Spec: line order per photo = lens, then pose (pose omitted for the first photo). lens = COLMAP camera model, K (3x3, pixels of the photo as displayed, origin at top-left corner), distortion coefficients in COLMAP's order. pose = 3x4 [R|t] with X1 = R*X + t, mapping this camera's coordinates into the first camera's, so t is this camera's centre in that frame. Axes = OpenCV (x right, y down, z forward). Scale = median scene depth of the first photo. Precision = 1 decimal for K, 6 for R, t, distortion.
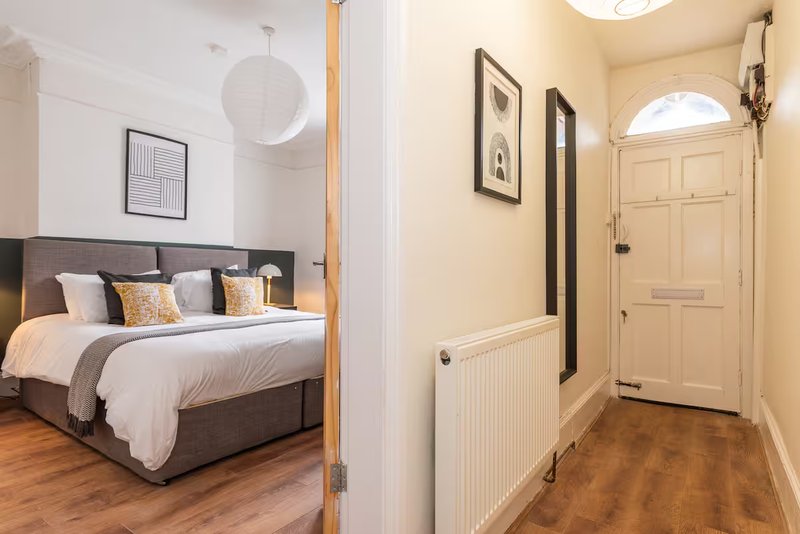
lens RADIAL K [[414.2, 0, 392.3], [0, 414.2, 268.7], [0, 0, 1]] dist [-0.014393, 0.004473]
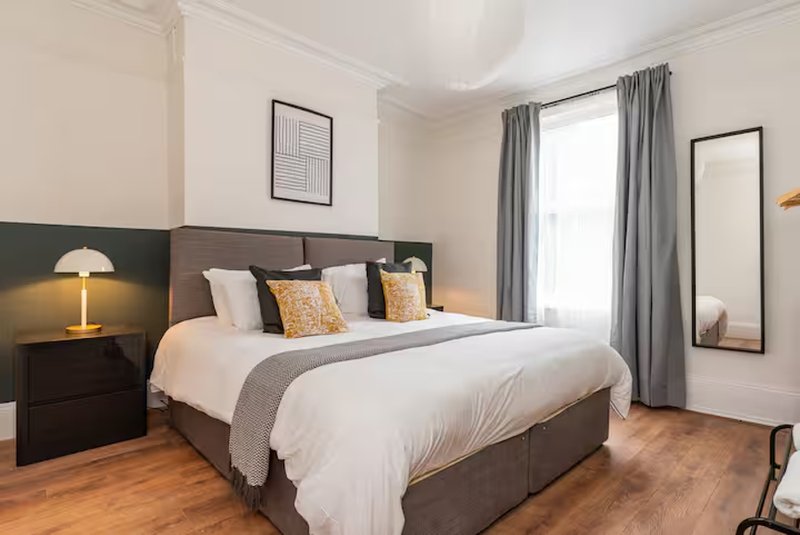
lens RADIAL K [[414.2, 0, 398.7], [0, 414.2, 266.5], [0, 0, 1]] dist [-0.014393, 0.004473]
pose [[0.977216, -0.002564, -0.212230, -0.233390], [0.004572, 0.999949, 0.008971, 0.000122], [0.212196, -0.009737, 0.977179, 0.242035]]
